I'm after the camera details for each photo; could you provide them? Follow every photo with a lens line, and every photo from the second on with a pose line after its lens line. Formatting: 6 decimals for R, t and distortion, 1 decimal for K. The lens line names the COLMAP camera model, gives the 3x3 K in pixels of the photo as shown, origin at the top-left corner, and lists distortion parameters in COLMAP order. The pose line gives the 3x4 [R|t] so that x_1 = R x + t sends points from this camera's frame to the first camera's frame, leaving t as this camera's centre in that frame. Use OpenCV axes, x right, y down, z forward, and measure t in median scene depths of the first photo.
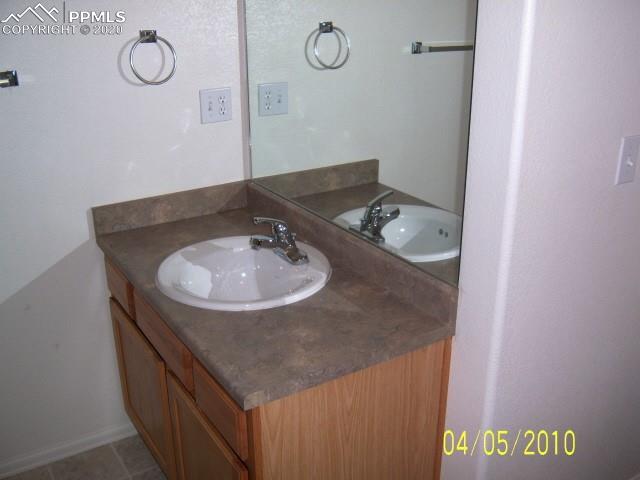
lens RADIAL K [[686.2, 0, 320.0], [0, 686.2, 238.5], [0, 0, 1]] dist [-0.101334, 0.000000]
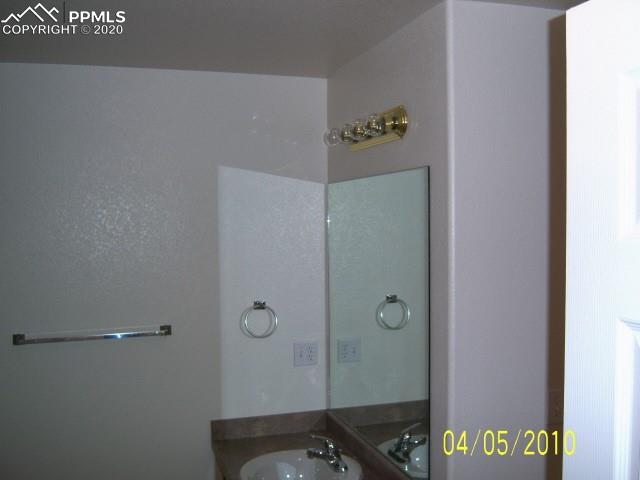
lens RADIAL K [[686.2, 0, 319.4], [0, 686.2, 240.9], [0, 0, 1]] dist [-0.101334, 0.000000]
pose [[0.967186, 0.004094, -0.254038, 0.229406], [-0.086242, 0.945795, -0.313103, 0.023043], [0.238986, 0.324737, 0.915113, -0.349948]]
